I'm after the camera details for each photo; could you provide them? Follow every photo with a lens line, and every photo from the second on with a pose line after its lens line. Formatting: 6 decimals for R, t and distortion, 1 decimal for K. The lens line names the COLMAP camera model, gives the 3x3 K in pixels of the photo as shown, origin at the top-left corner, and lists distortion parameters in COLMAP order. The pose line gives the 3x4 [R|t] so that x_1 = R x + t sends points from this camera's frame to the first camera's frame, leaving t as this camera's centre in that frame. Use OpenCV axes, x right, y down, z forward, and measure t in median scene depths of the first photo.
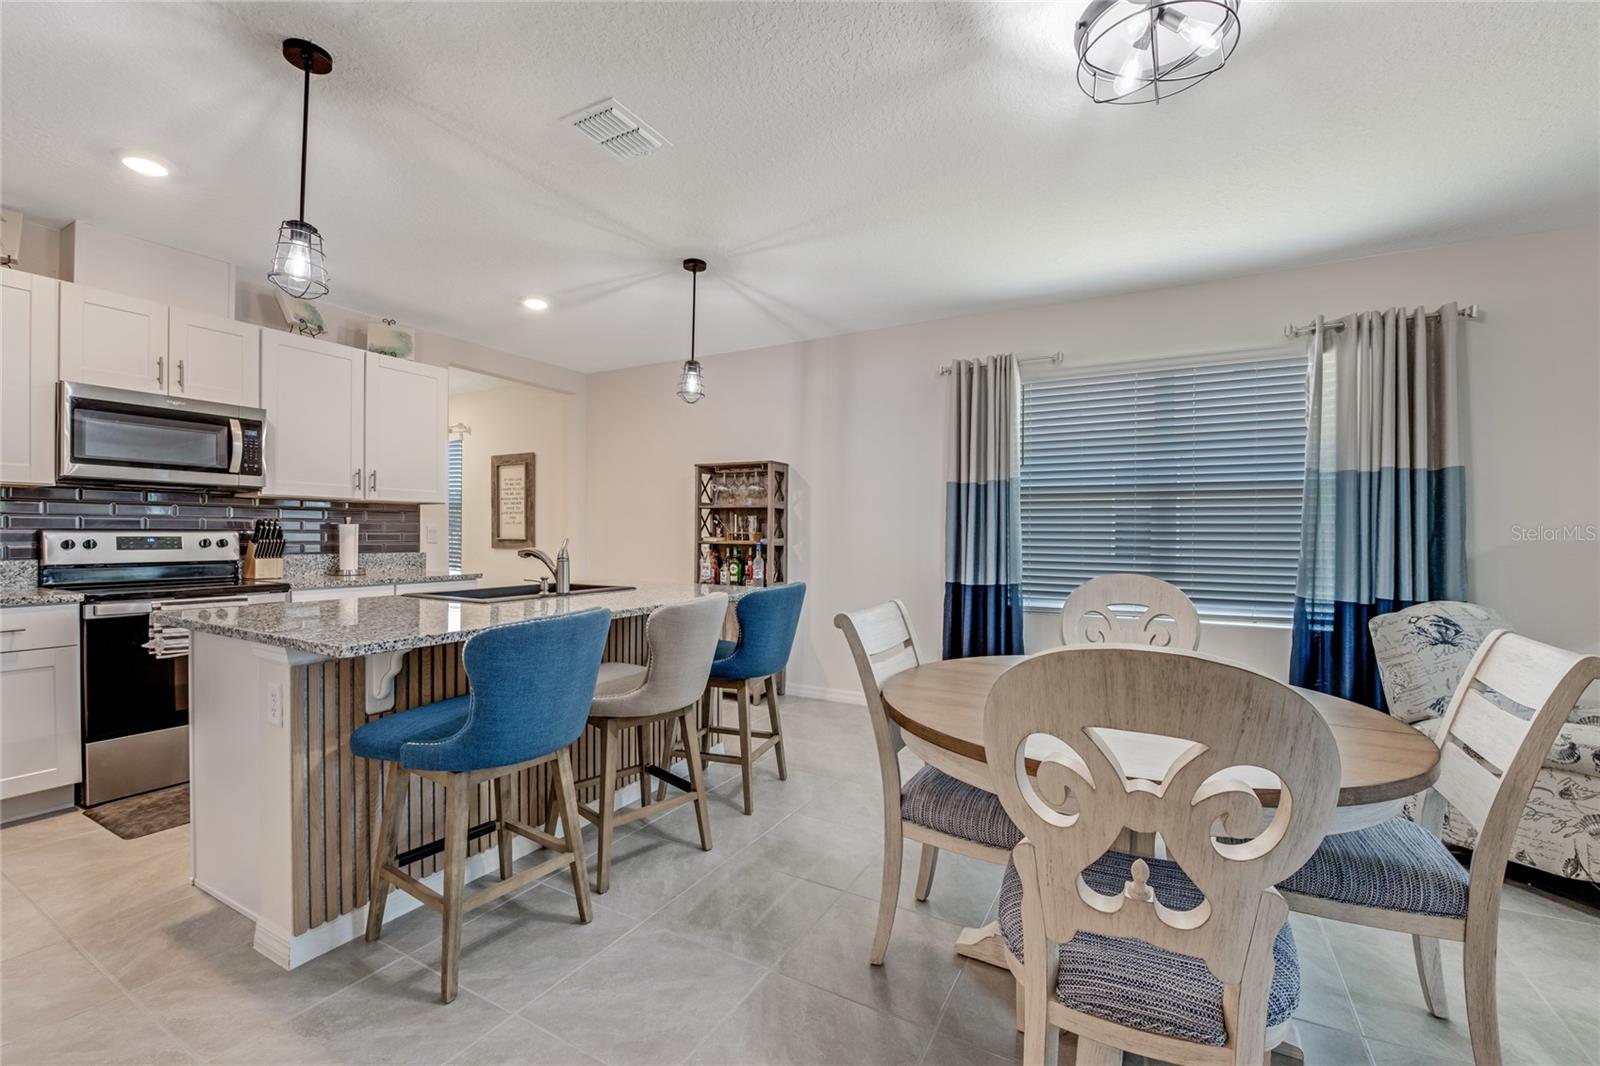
lens RADIAL K [[673.7, 0, 800.9], [0, 673.7, 538.7], [0, 0, 1]] dist [-0.015061, -0.000553]
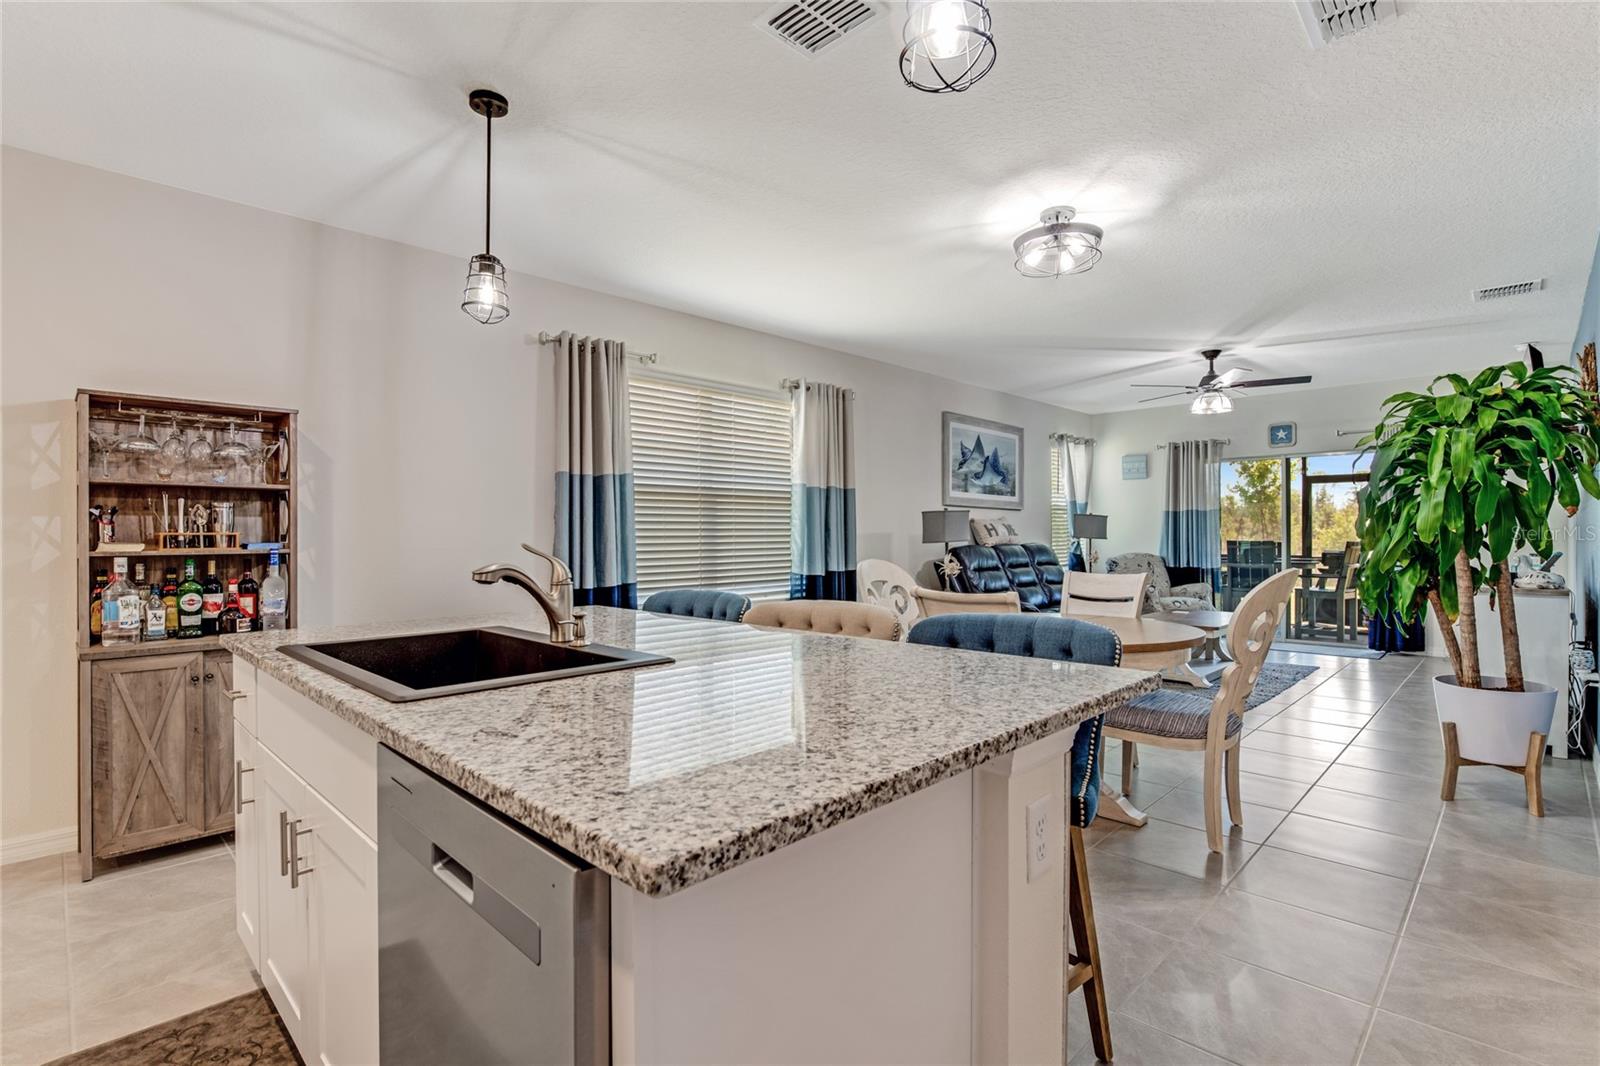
lens RADIAL K [[756.5, 0, 801.5], [0, 756.5, 543.3], [0, 0, 1]] dist [-0.009843, -0.000293]
pose [[0.264075, -0.021819, 0.964255, -0.782152], [0.014081, 0.999725, 0.018766, -0.007599], [-0.964399, 0.008622, 0.264309, 0.556259]]
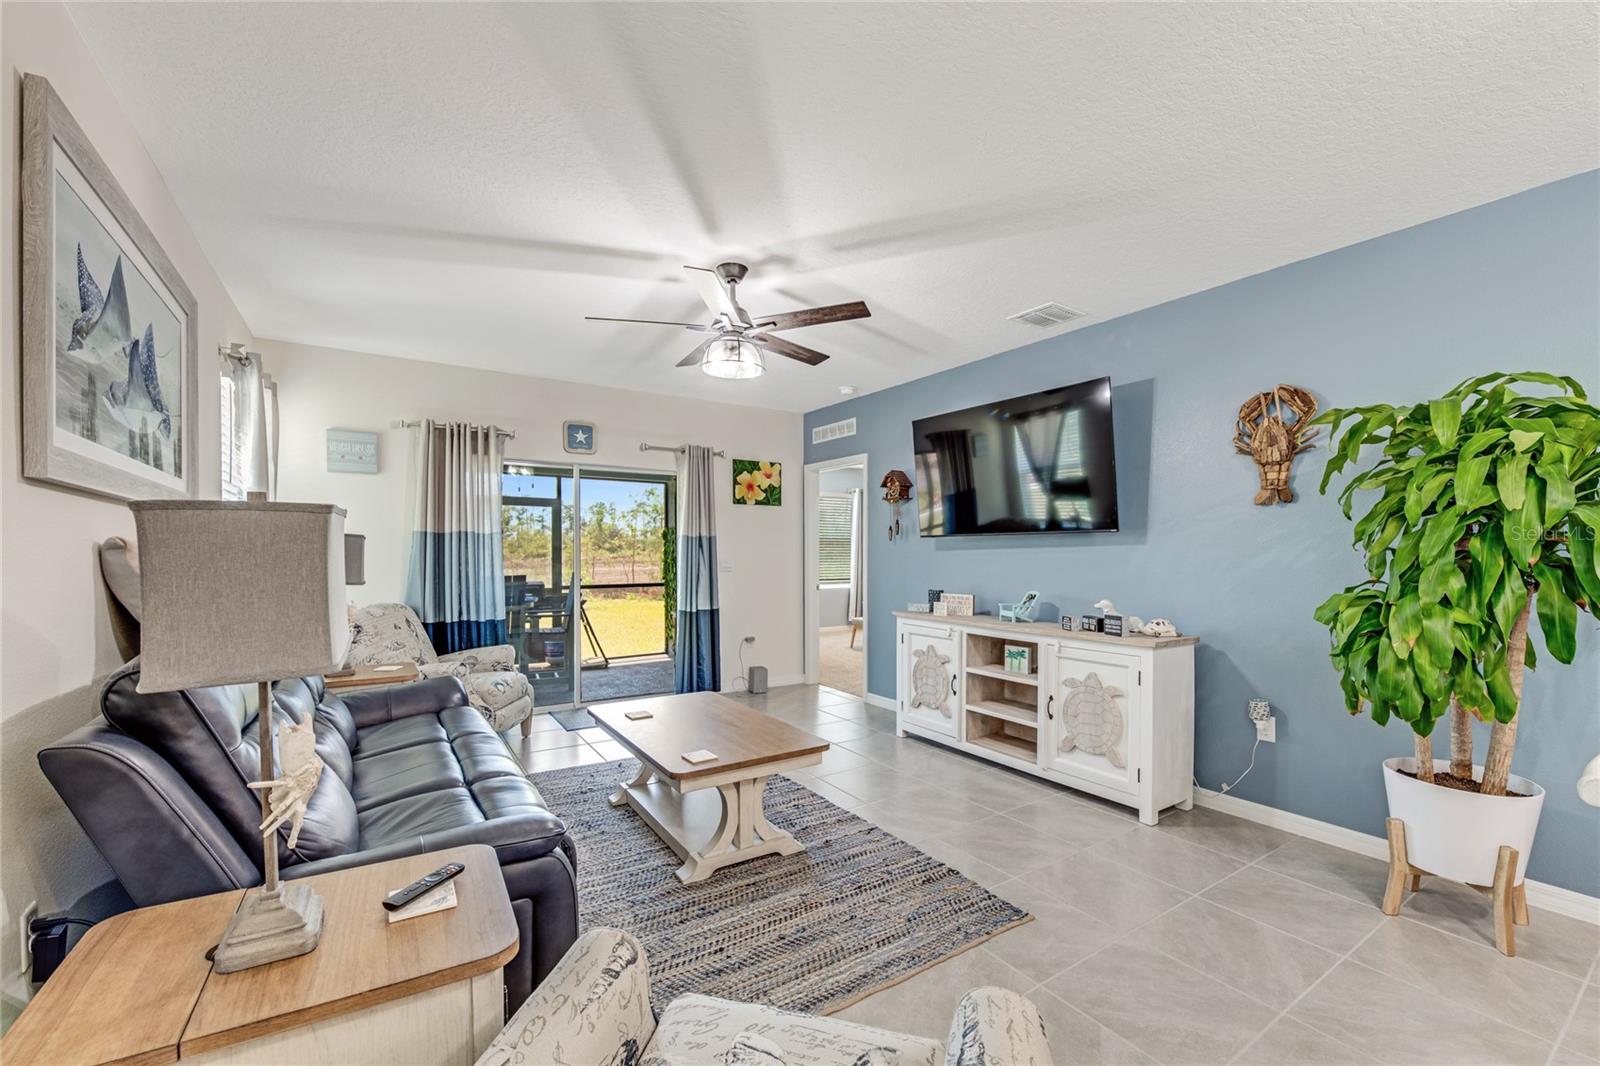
lens RADIAL K [[651.1, 0, 794.0], [0, 651.1, 557.6], [0, 0, 1]] dist [-0.013886, 0.000283]
pose [[-0.884200, -0.015451, 0.466852, 0.662603], [-0.006690, 0.999769, 0.020420, -0.029312], [-0.467060, 0.014932, -0.884099, 0.849344]]
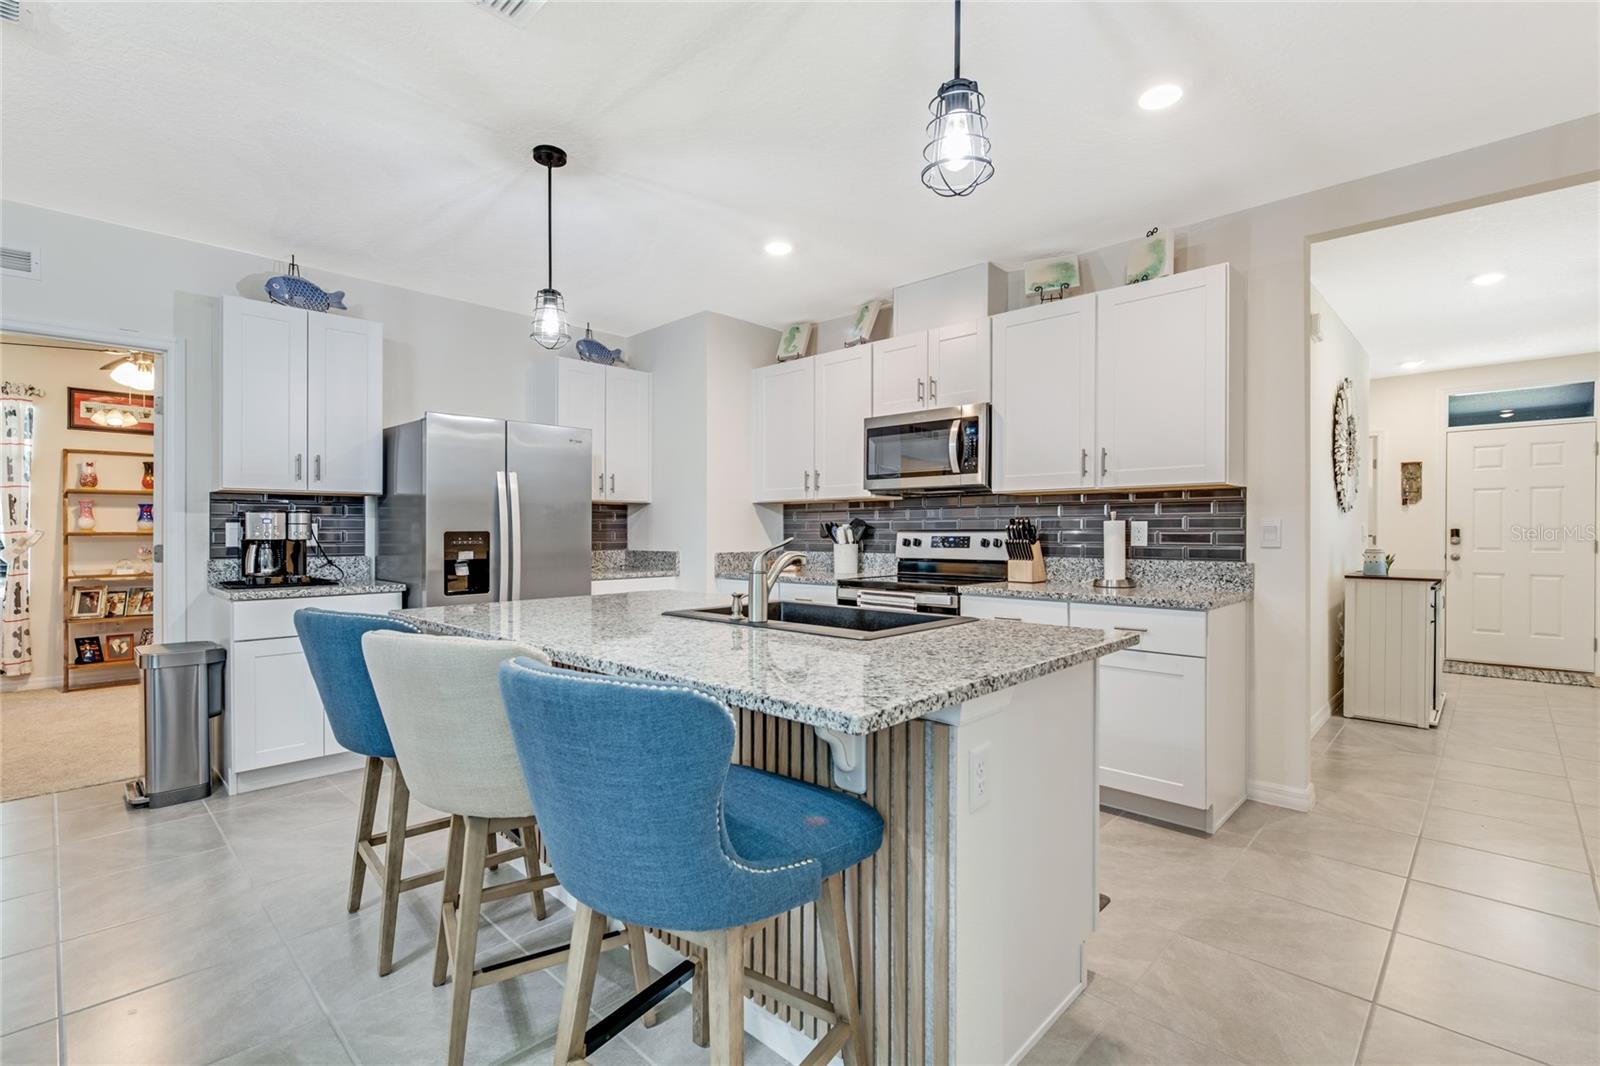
lens RADIAL K [[729.8, 0, 801.0], [0, 729.8, 528.8], [0, 0, 1]] dist [-0.004909, -0.000307]
pose [[-0.257471, -0.011689, -0.966215, 0.281212], [-0.006903, 0.999924, -0.010257, -0.001615], [0.966261, 0.004028, -0.257532, 1.074936]]
